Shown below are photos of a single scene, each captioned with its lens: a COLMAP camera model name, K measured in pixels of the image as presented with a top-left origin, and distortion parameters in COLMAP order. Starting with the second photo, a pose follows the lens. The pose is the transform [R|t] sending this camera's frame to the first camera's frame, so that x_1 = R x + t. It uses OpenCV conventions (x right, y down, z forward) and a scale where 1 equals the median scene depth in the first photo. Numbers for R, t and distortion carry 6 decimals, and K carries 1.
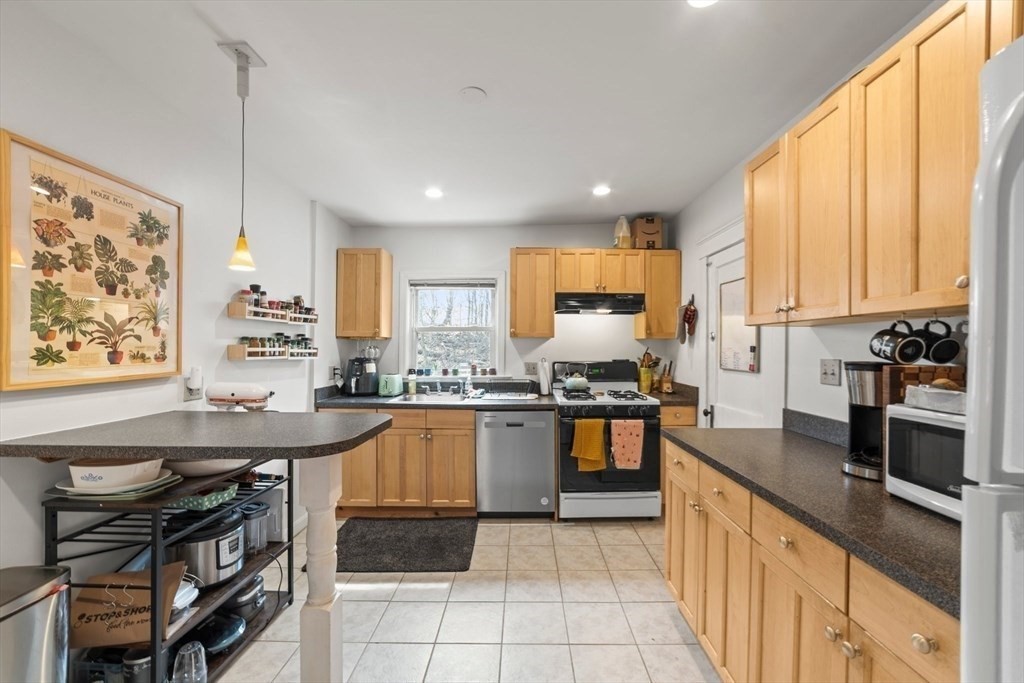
lens RADIAL K [[399.5, 0, 509.8], [0, 399.5, 346.8], [0, 0, 1]] dist [-0.013292, -0.000008]
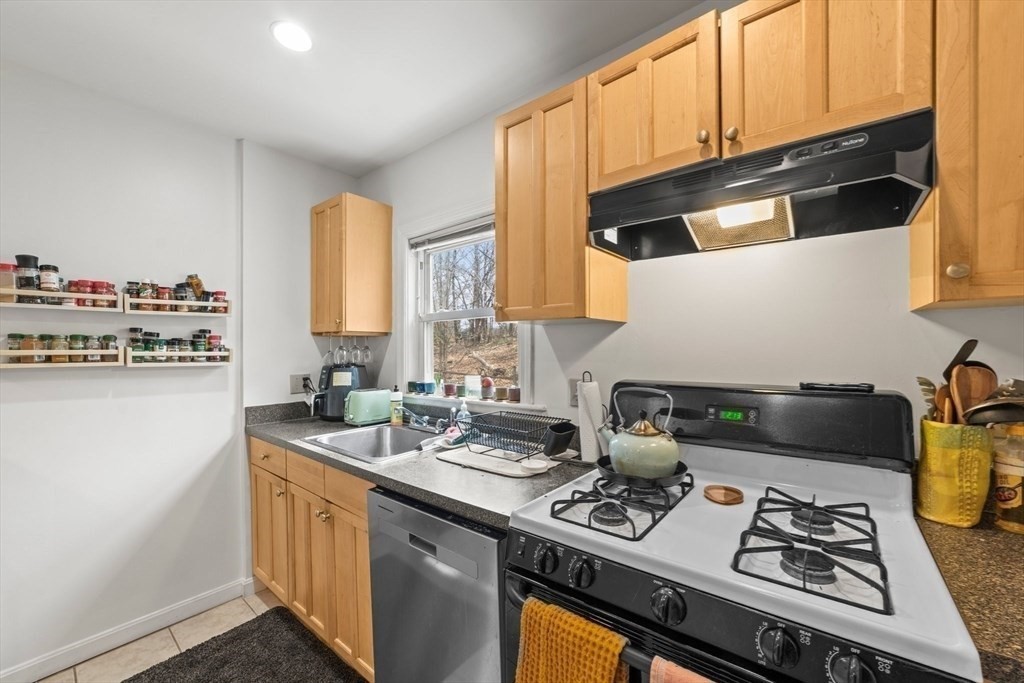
lens RADIAL K [[399.5, 0, 514.0], [0, 399.5, 352.6], [0, 0, 1]] dist [-0.013292, -0.000008]
pose [[0.791518, -0.000815, -0.611146, 0.328334], [0.008928, 0.999908, 0.010230, 0.005927], [0.611081, -0.013554, 0.791452, 0.773284]]
